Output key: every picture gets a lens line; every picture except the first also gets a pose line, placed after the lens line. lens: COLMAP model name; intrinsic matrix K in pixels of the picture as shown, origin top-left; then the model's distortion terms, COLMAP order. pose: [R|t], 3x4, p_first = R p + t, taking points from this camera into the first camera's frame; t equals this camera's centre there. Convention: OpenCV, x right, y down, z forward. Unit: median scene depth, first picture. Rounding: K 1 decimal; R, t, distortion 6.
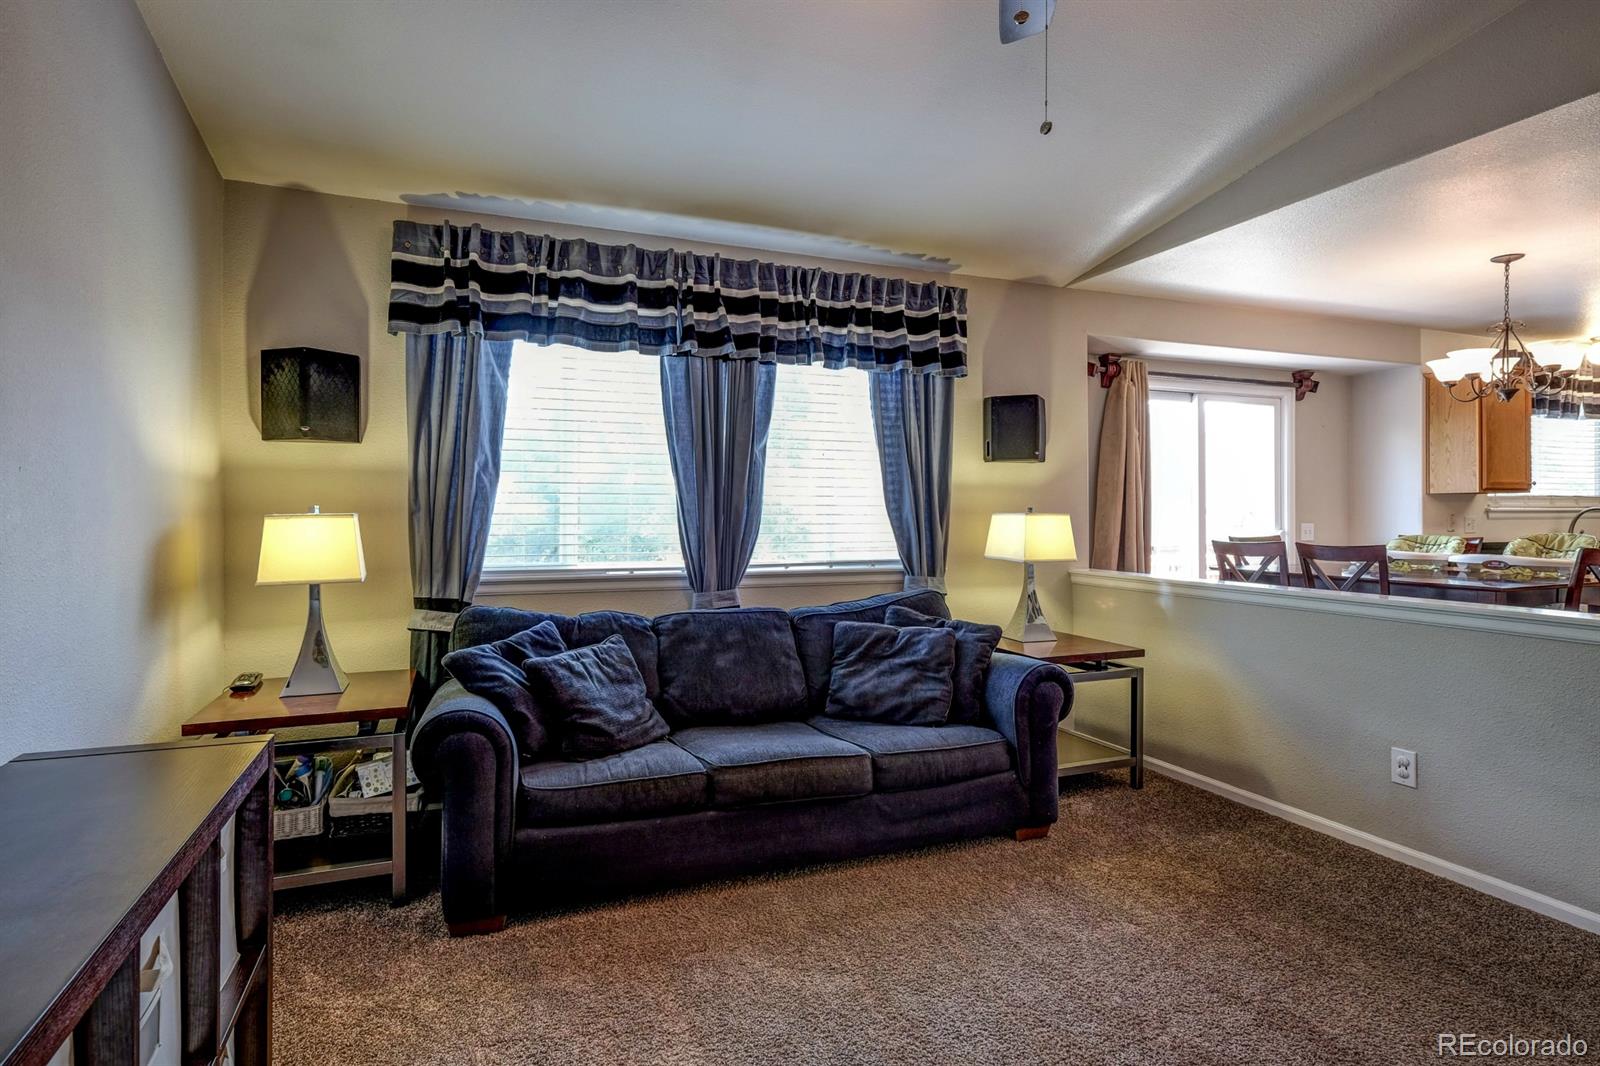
lens RADIAL K [[861.7, 0, 802.1], [0, 861.7, 502.4], [0, 0, 1]] dist [-0.002602, -0.003907]
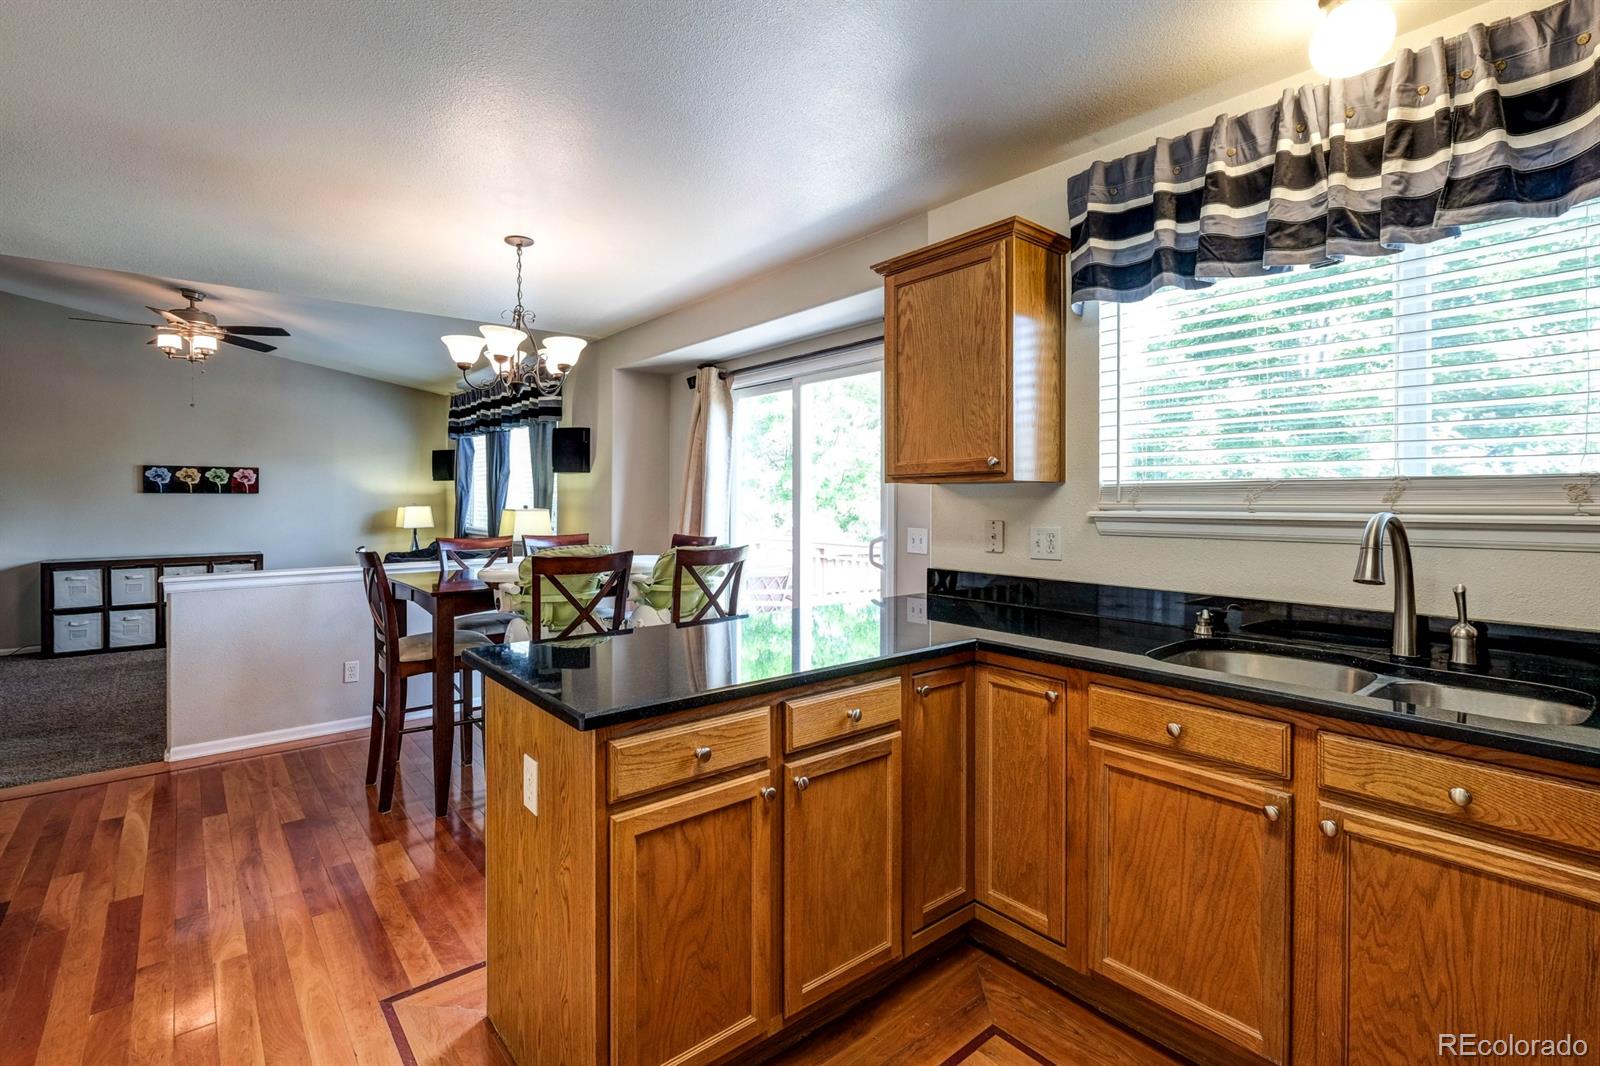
lens RADIAL K [[732.9, 0, 755.7], [0, 732.9, 498.8], [0, 0, 1]] dist [-0.002294, 0.001273]
pose [[0.273321, 0.001616, -0.961922, 1.879034], [0.013300, 0.999897, 0.005459, -0.009155], [0.961831, -0.014285, 0.273271, 1.186371]]
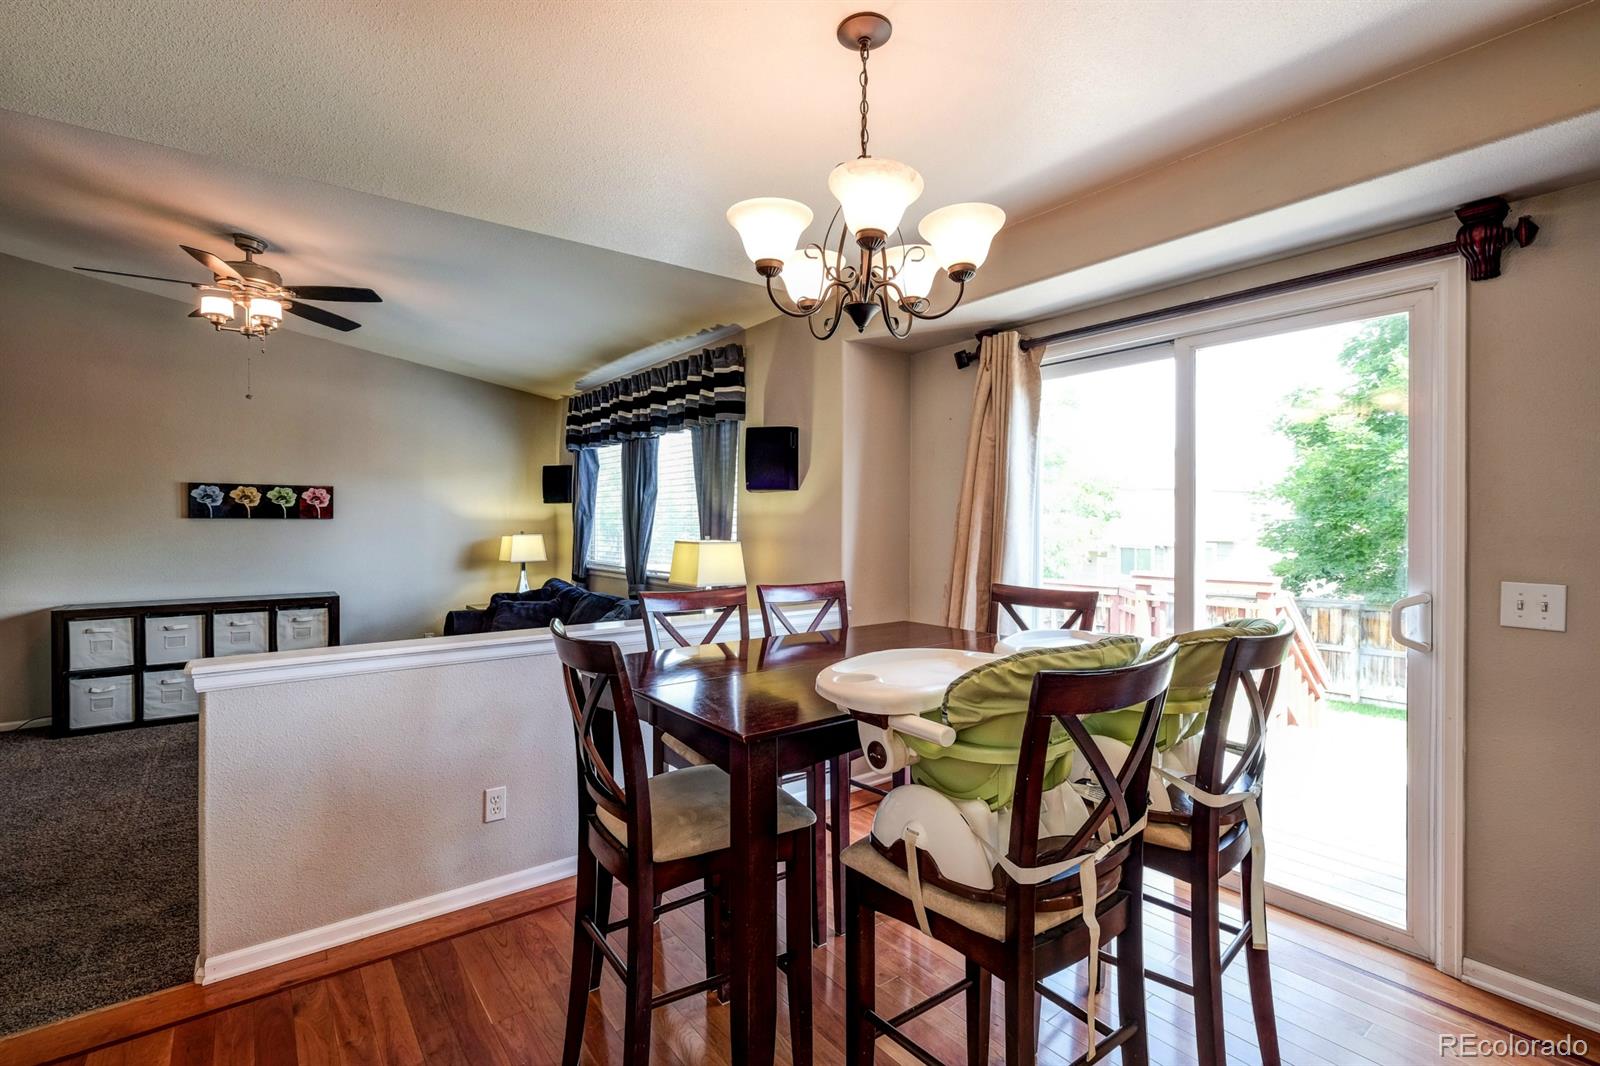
lens RADIAL K [[732.9, 0, 796.1], [0, 732.9, 526.3], [0, 0, 1]] dist [-0.002294, 0.001273]
pose [[0.254236, 0.004227, -0.967133, 1.376039], [0.011463, 0.999907, 0.007383, -0.014842], [0.967074, -0.012963, 0.254164, 0.994782]]
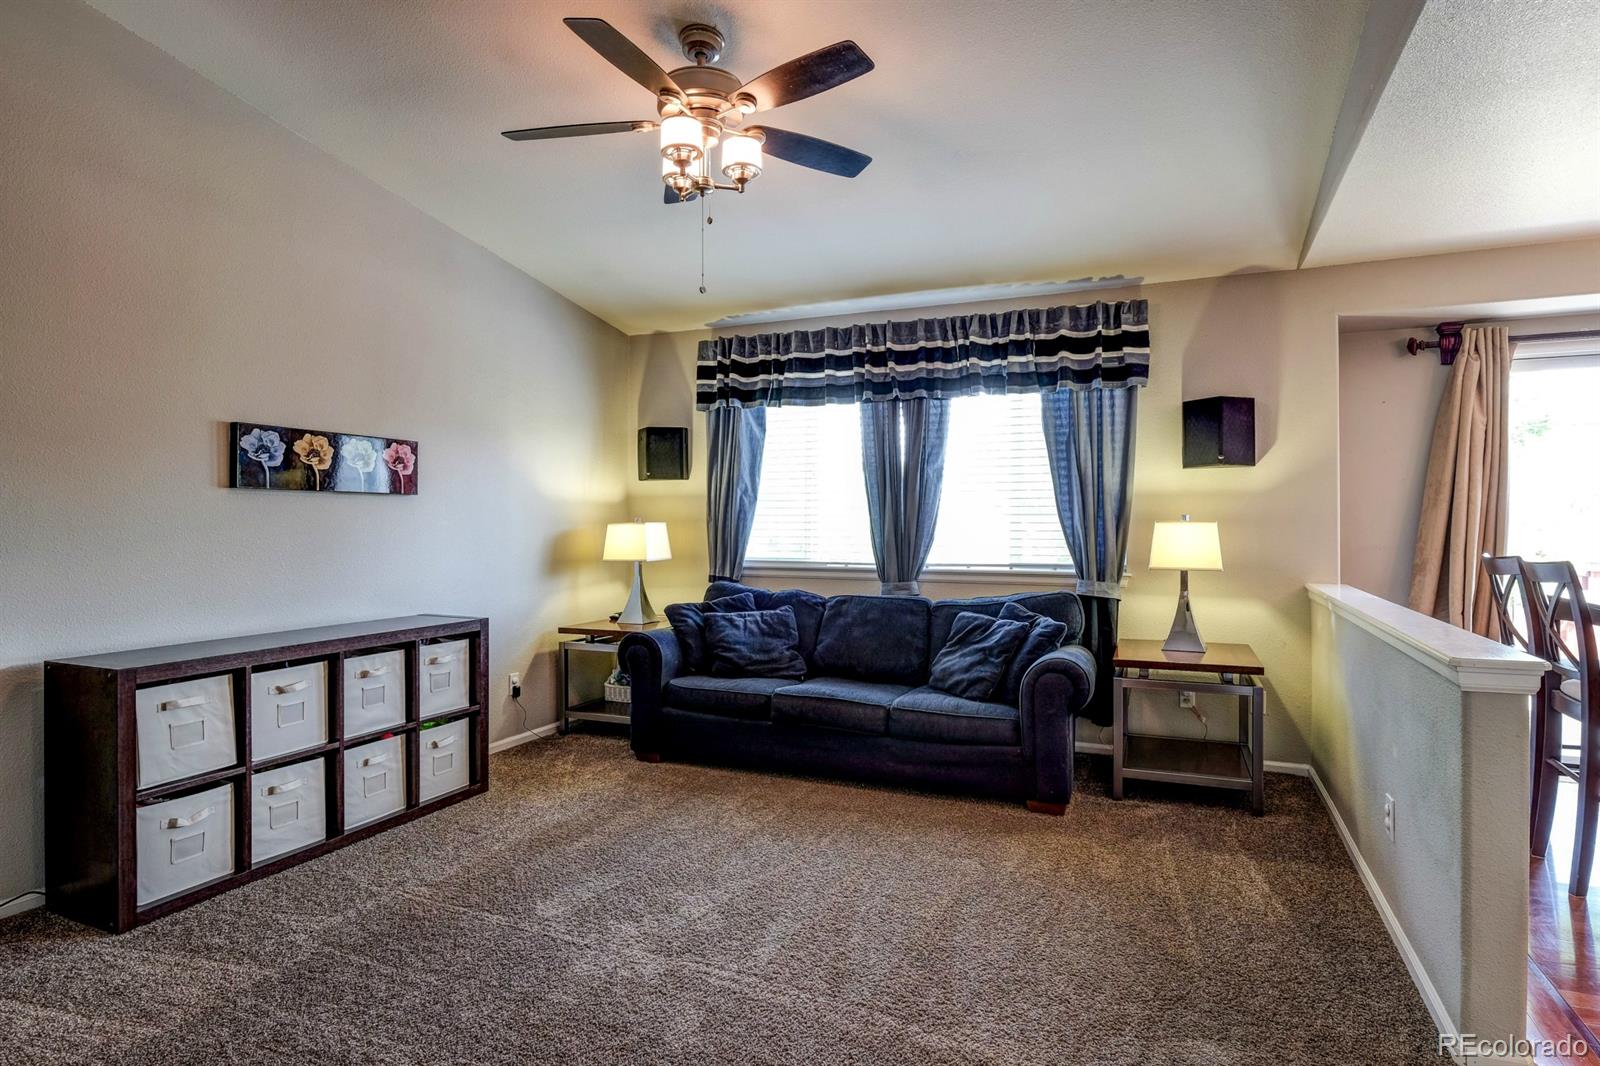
lens RADIAL K [[861.7, 0, 790.8], [0, 861.7, 525.4], [0, 0, 1]] dist [-0.002602, -0.003907]
pose [[0.696047, 0.000084, -0.717997, 0.747937], [0.010948, 0.999882, 0.010730, 0.002341], [0.717913, -0.015329, 0.695964, -0.006145]]
